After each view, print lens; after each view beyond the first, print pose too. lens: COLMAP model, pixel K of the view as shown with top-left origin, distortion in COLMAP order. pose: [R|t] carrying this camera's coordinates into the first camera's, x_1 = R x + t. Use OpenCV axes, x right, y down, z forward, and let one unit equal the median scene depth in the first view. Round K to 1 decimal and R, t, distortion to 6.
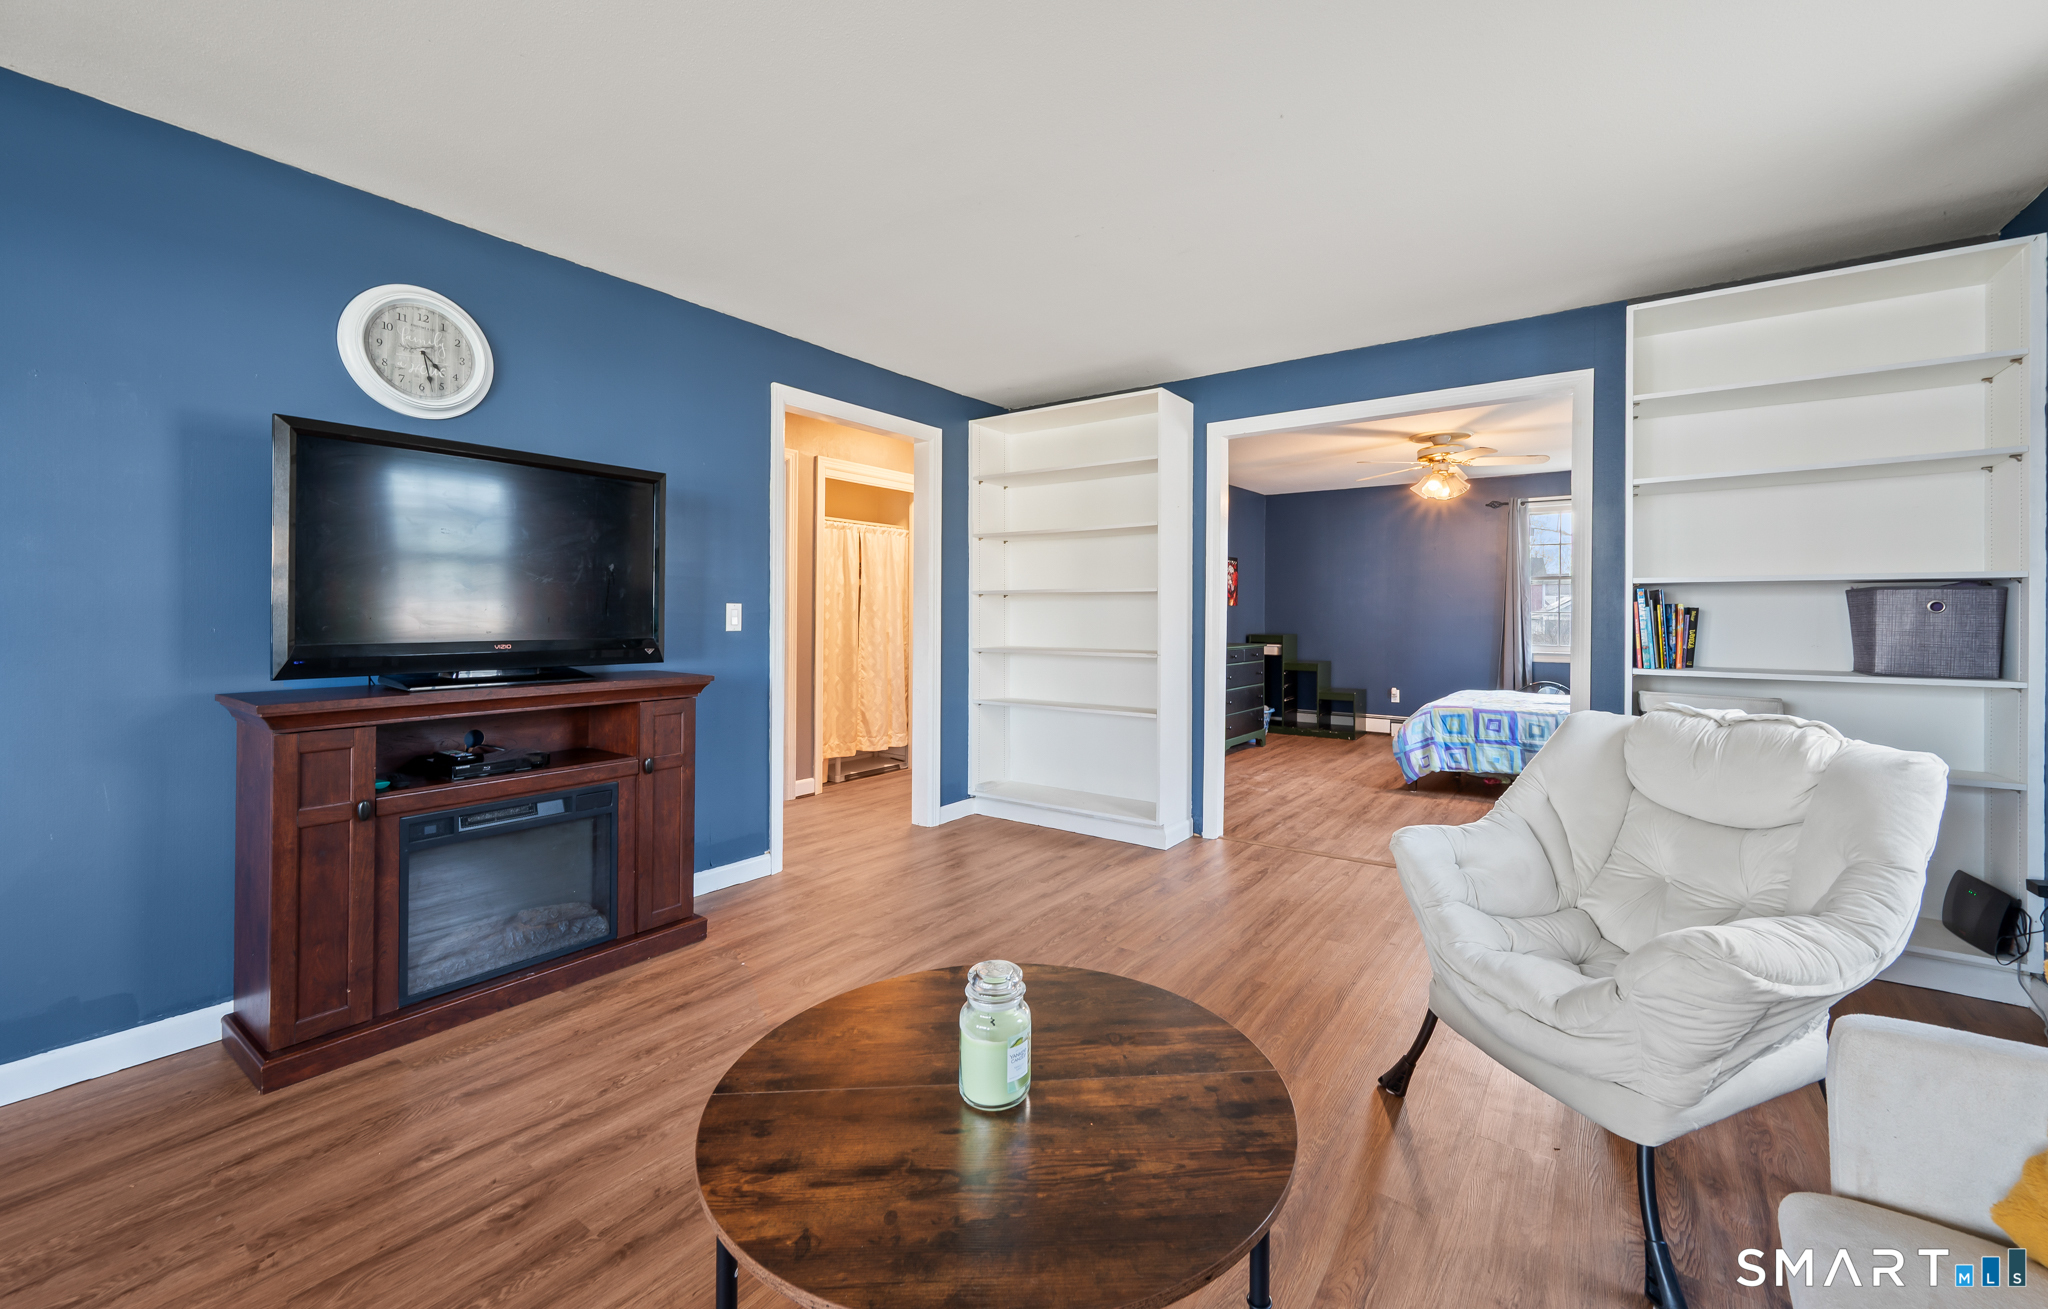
lens RADIAL K [[816.9, 0, 1025.3], [0, 816.9, 610.8], [0, 0, 1]] dist [-0.013031, -0.000055]
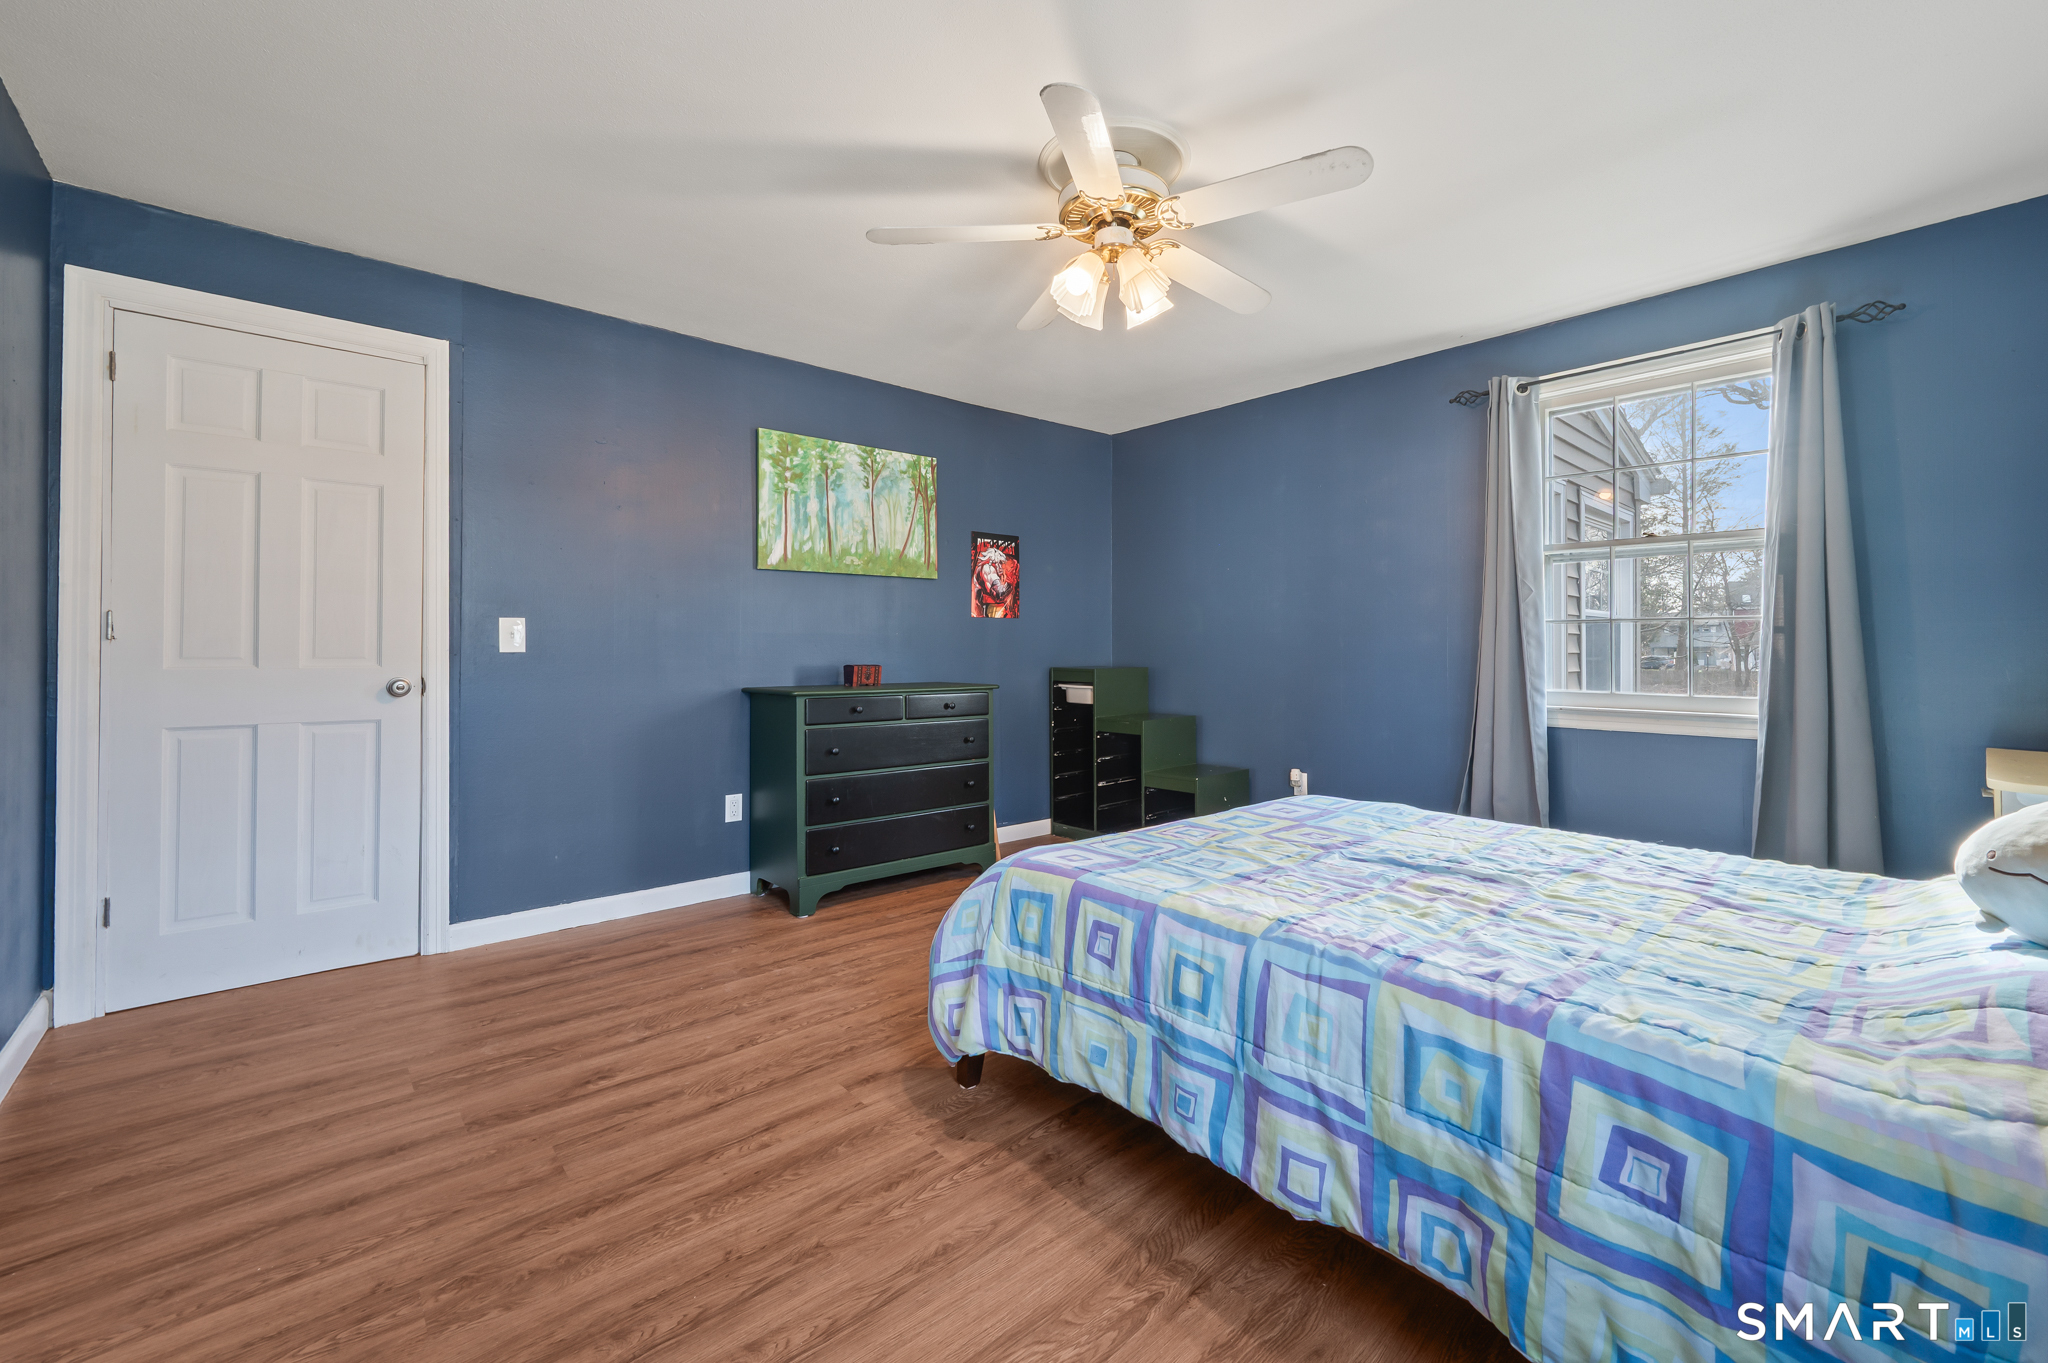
lens RADIAL K [[818.0, 0, 1018.6], [0, 818.0, 642.3], [0, 0, 1]] dist [0.000681, 0.000071]
pose [[0.971116, -0.011685, -0.238322, 0.615194], [0.009427, 0.999899, -0.010616, 0.022964], [0.238422, 0.008062, 0.971128, 0.663711]]
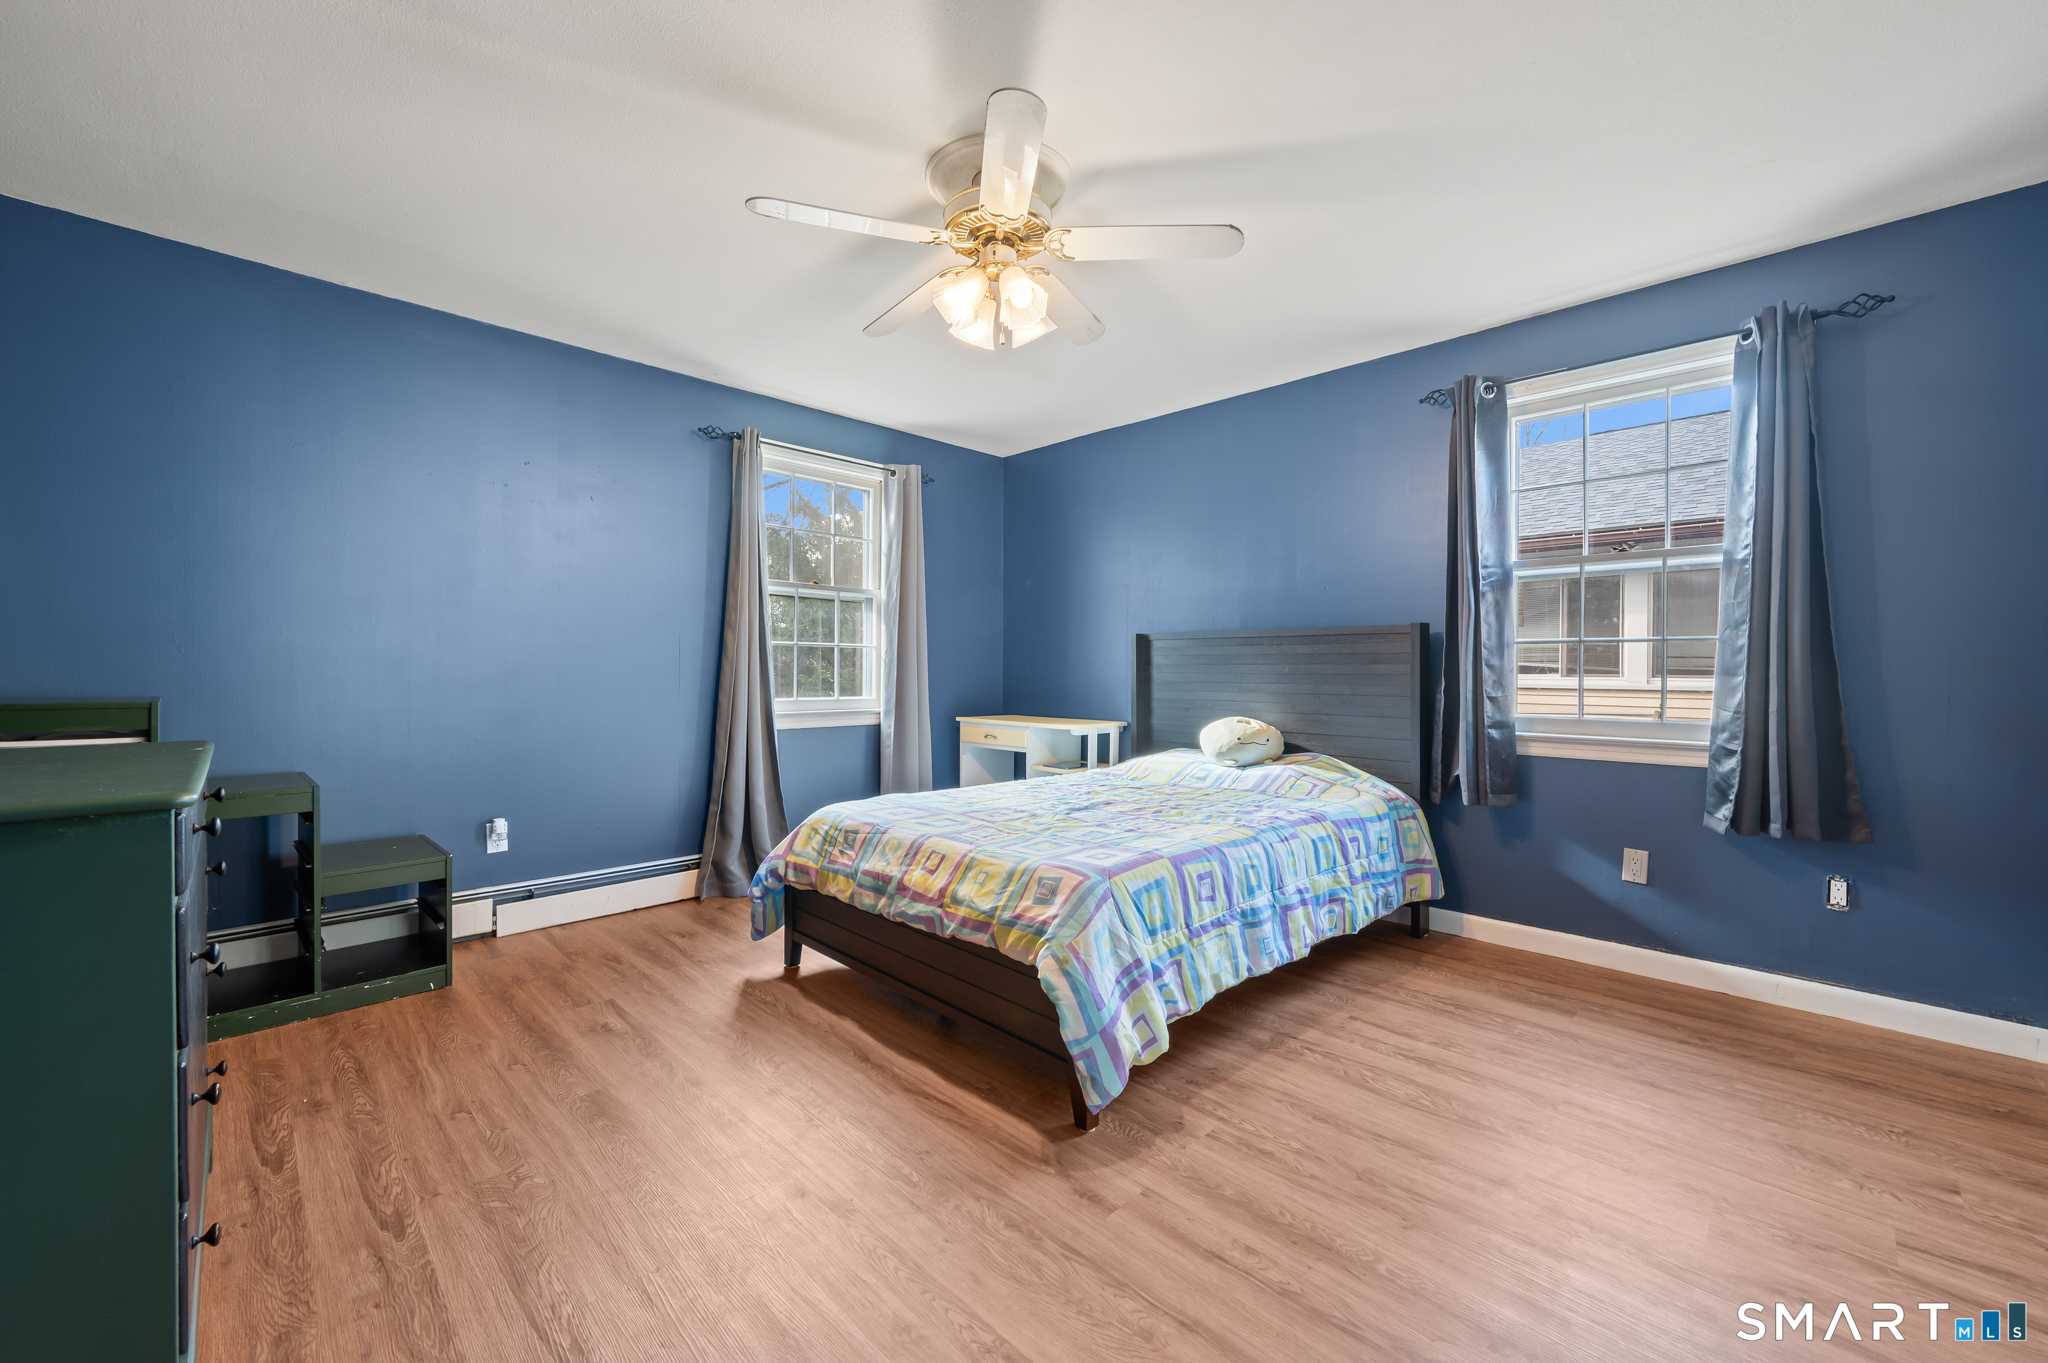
lens RADIAL K [[818.2, 0, 1051.6], [0, 818.2, 678.7], [0, 0, 1]] dist [0.000549, 0.000047]
pose [[0.162007, -0.019204, 0.986603, 0.129117], [-0.004894, 0.999783, 0.020265, 0.019695], [-0.986777, -0.008112, 0.161878, 0.998848]]
